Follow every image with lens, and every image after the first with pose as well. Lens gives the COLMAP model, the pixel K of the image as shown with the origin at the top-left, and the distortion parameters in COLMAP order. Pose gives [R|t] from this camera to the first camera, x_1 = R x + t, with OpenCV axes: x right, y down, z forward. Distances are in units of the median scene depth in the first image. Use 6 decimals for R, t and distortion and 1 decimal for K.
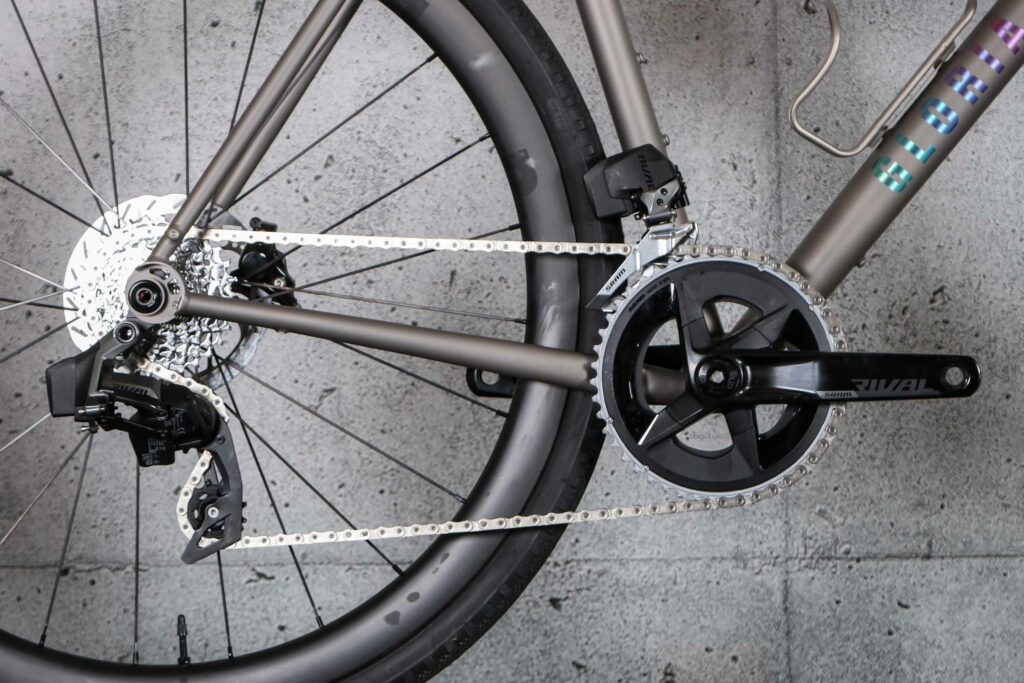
lens RADIAL K [[3381.1, 0, 512.3], [0, 3381.1, 340.6], [0, 0, 1]] dist [0.134876, 0.000000]
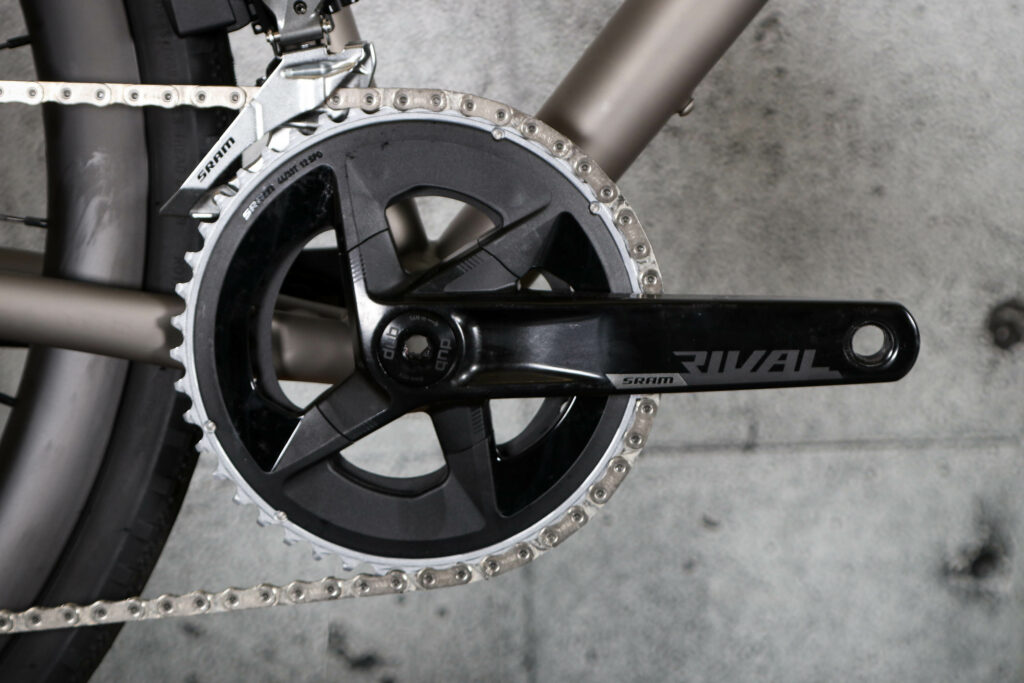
lens RADIAL K [[3829.4, 0, 535.6], [0, 3829.4, 312.1], [0, 0, 1]] dist [0.303976, 0.000000]
pose [[0.995462, -0.017481, 0.093538, 0.023805], [0.005307, 0.991651, 0.128844, -0.069523], [-0.095009, -0.127763, 0.987244, 0.415706]]
